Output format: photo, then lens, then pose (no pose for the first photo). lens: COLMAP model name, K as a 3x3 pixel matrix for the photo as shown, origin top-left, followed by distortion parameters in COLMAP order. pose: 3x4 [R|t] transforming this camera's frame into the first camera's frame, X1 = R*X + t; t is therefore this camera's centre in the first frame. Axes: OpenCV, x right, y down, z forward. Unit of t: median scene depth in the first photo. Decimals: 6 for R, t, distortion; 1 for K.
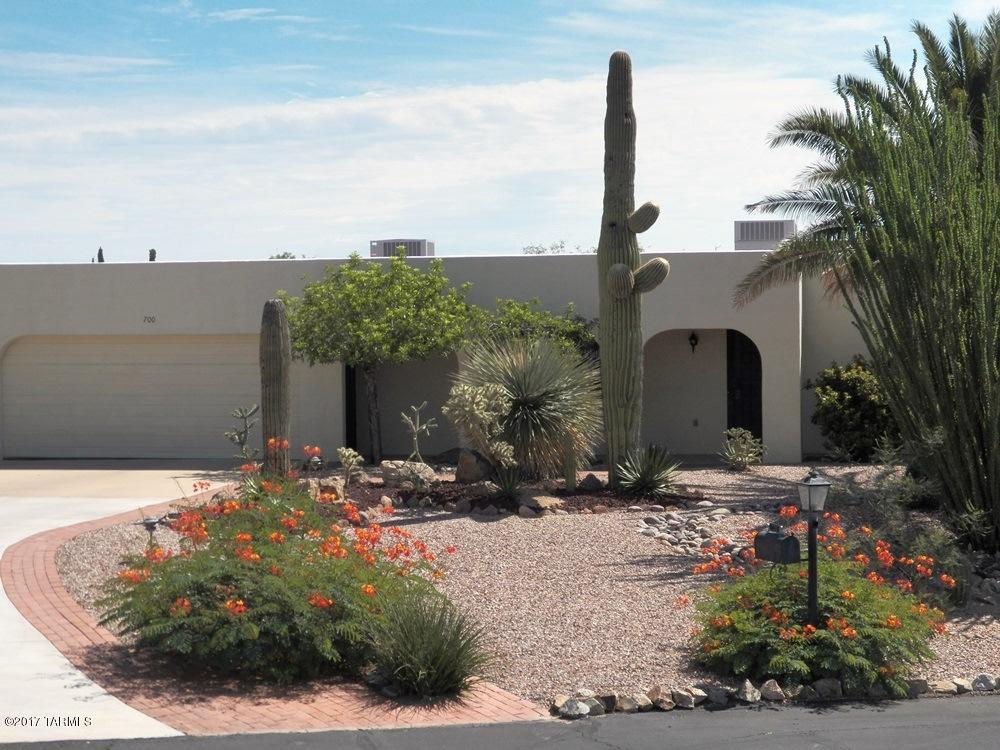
lens RADIAL K [[1810.2, 0, 500.0], [0, 1810.2, 375.0], [0, 0, 1]] dist [-0.033471, 0.179355]
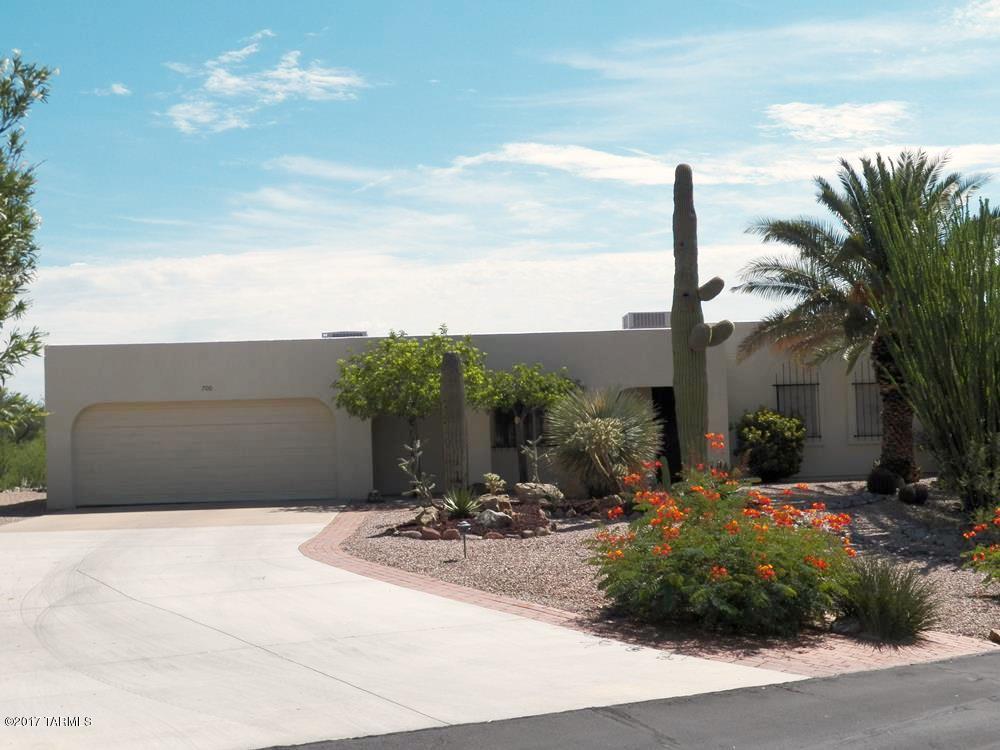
lens RADIAL K [[1274.8, 0, 500.0], [0, 1274.8, 375.0], [0, 0, 1]] dist [-0.133894, -0.027886]
pose [[0.965324, -0.009598, 0.260878, -0.371224], [0.028216, 0.997306, -0.067714, 0.039526], [-0.259525, 0.072726, 0.962994, 0.200842]]
